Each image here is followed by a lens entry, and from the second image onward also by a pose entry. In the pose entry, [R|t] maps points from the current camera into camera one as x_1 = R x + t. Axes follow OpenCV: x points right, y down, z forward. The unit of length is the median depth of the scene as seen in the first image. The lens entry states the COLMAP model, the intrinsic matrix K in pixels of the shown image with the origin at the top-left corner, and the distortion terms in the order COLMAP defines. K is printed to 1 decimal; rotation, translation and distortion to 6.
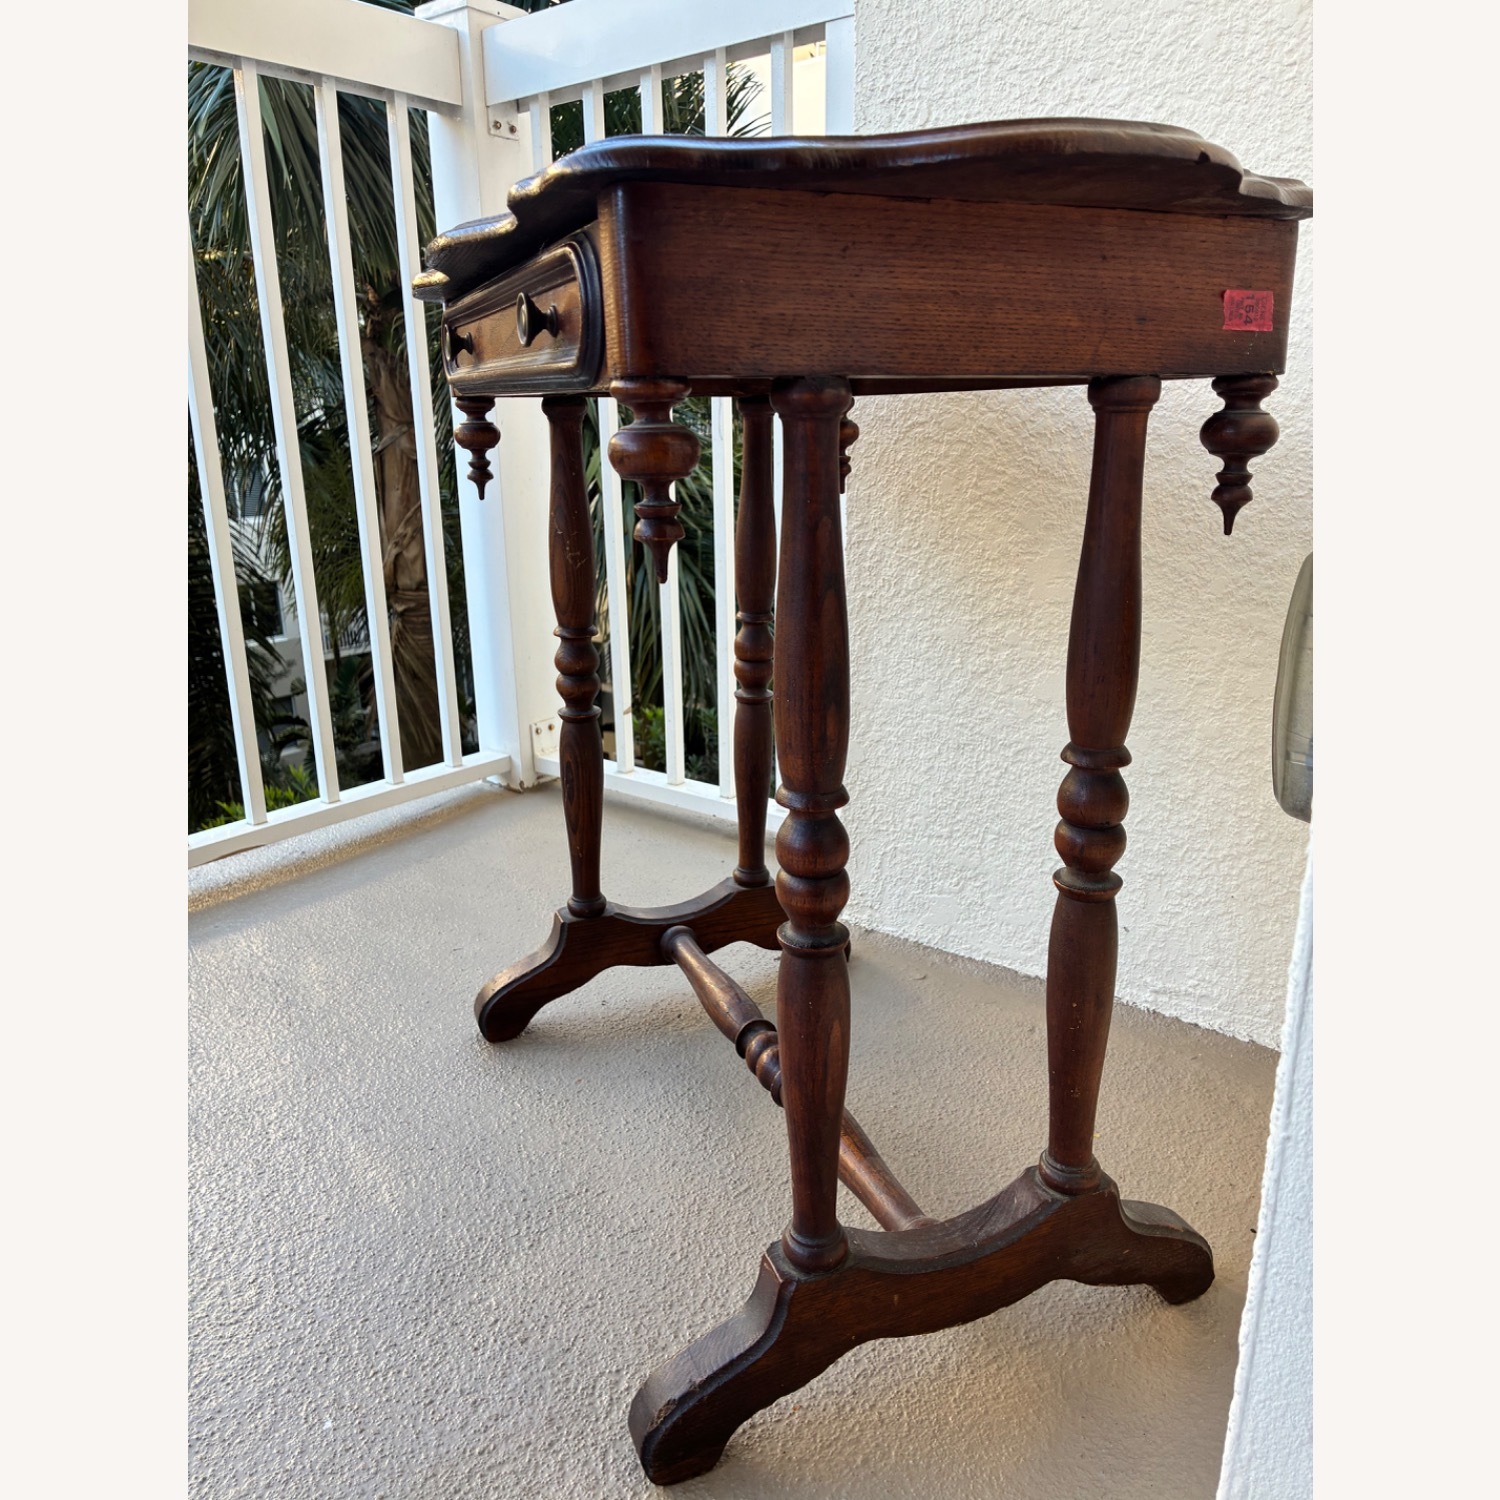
lens RADIAL K [[1141.9, 0, 748.4], [0, 1141.9, 737.4], [0, 0, 1]] dist [0.080051, -0.114251]
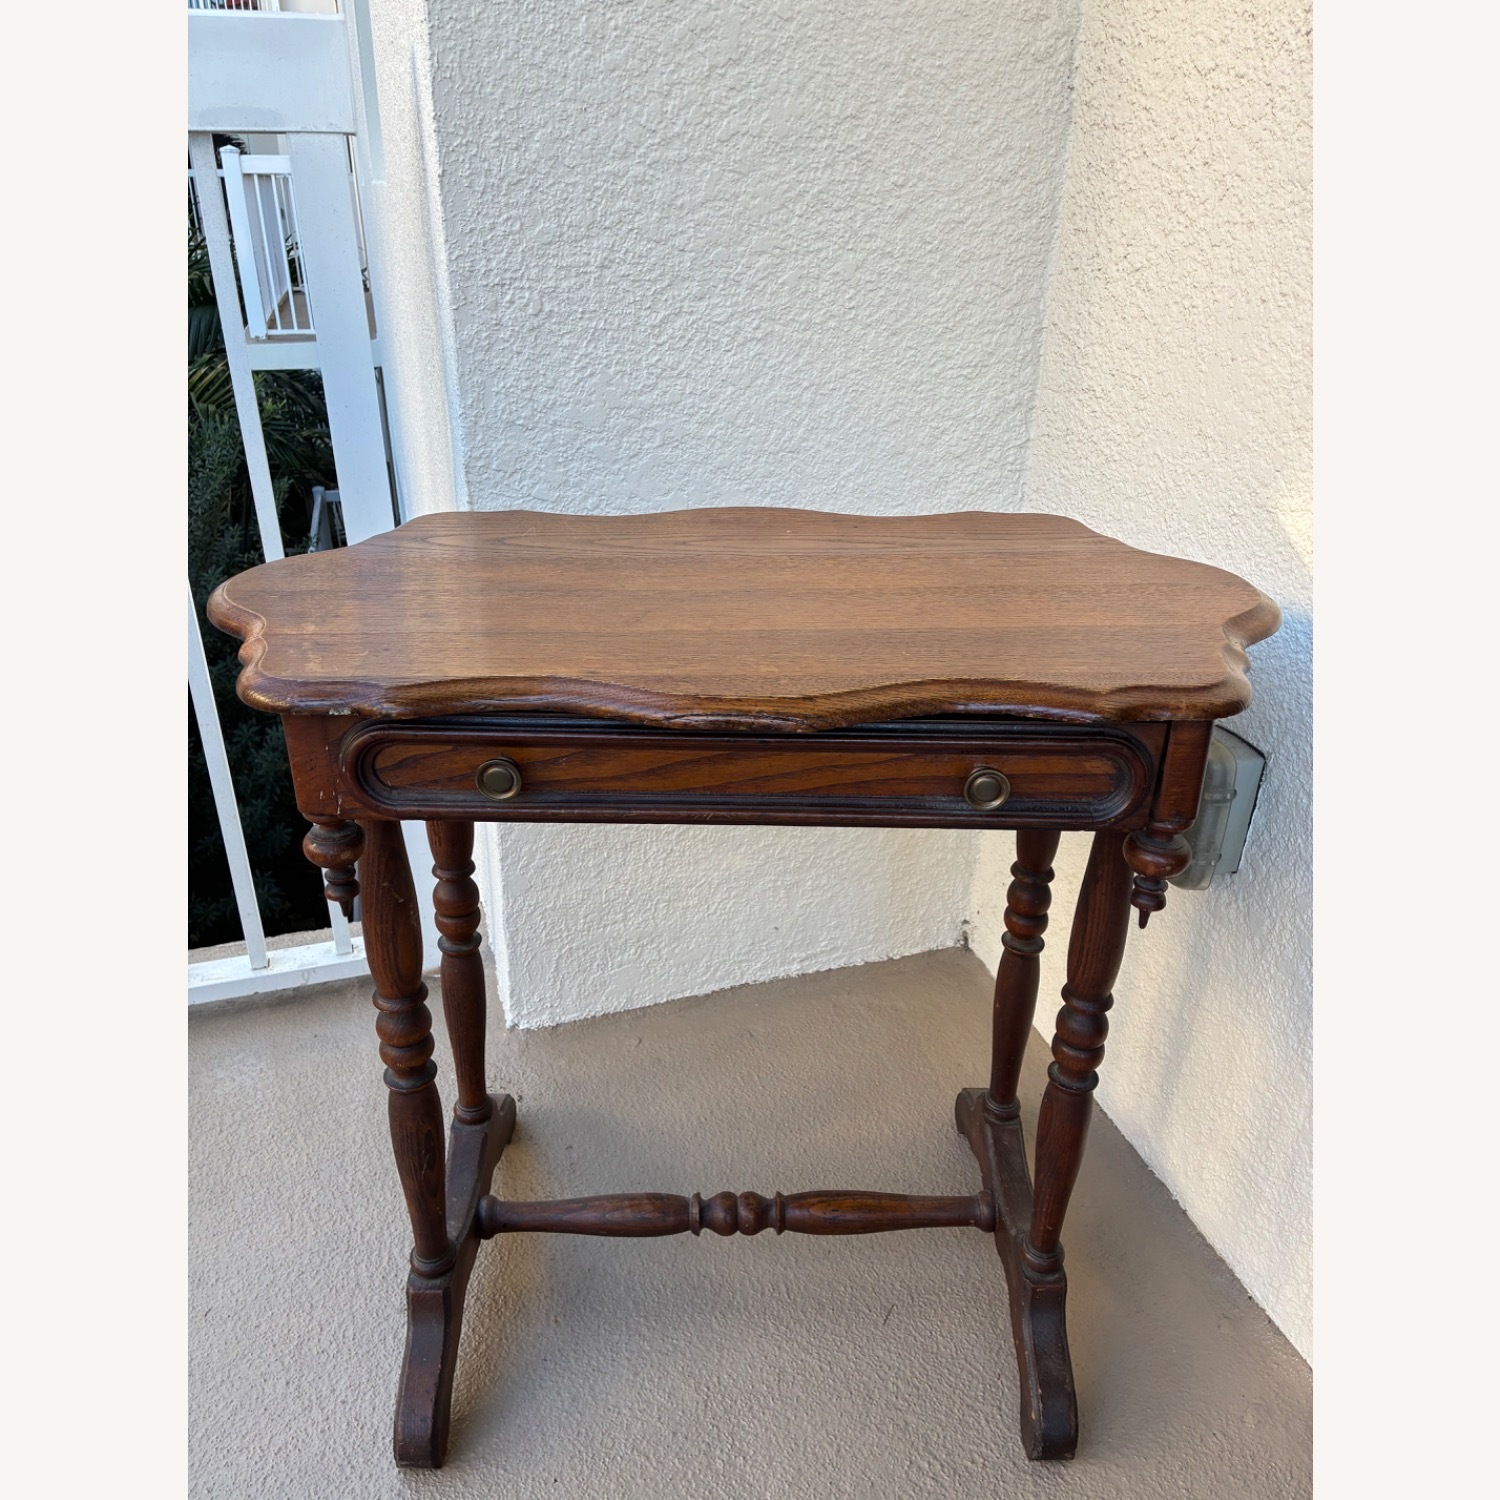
lens RADIAL K [[1141.9, 0, 746.4], [0, 1141.9, 744.1], [0, 0, 1]] dist [0.080051, -0.114251]
pose [[0.565759, -0.337438, 0.752364, -0.679260], [0.211902, 0.941287, 0.262825, -0.430565], [-0.796878, 0.010732, 0.604045, 0.264024]]
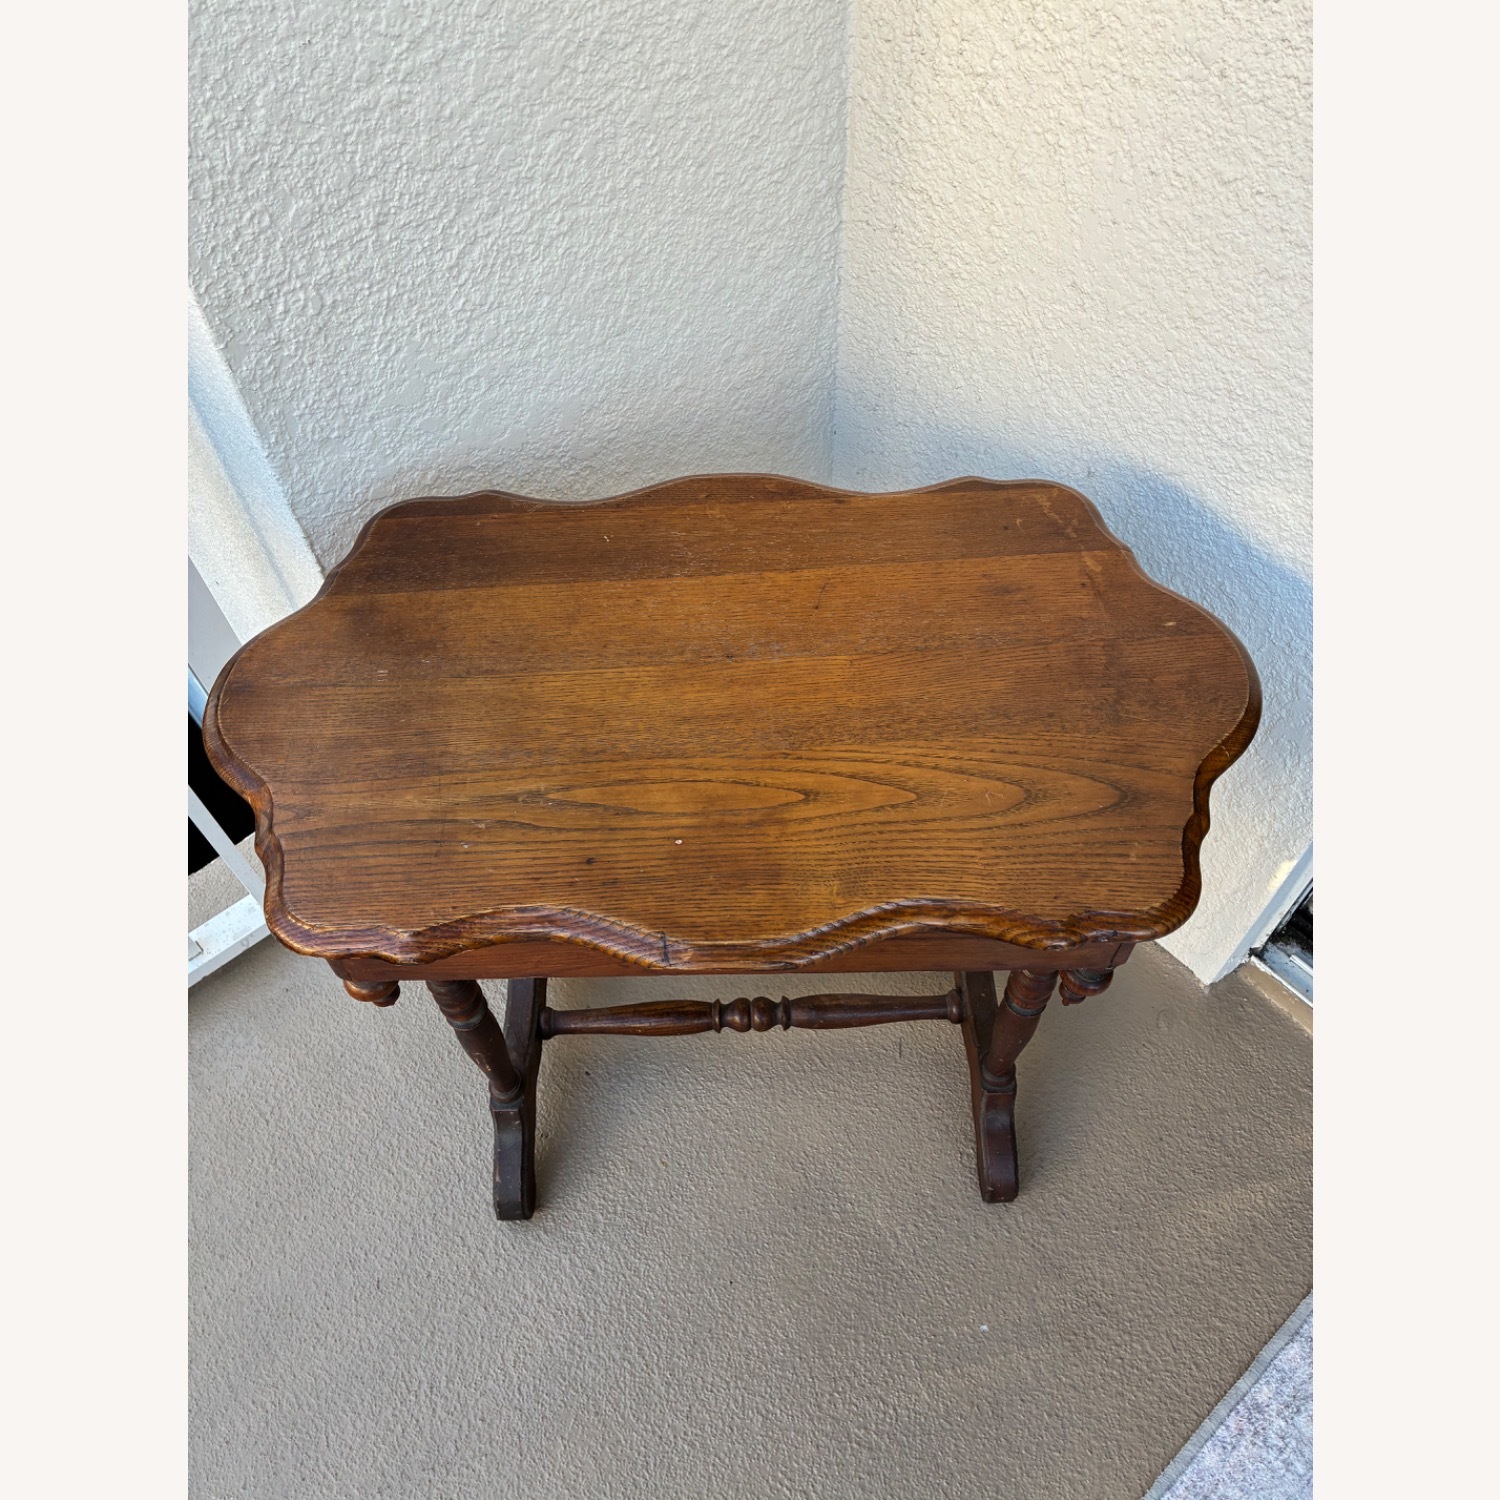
lens RADIAL K [[1141.9, 0, 746.9], [0, 1141.9, 750.2], [0, 0, 1]] dist [0.080051, -0.114251]
pose [[0.187420, -0.787555, 0.587053, -0.534958], [0.300653, 0.614953, 0.728999, -0.897029], [-0.935137, 0.039870, 0.352035, 0.488881]]
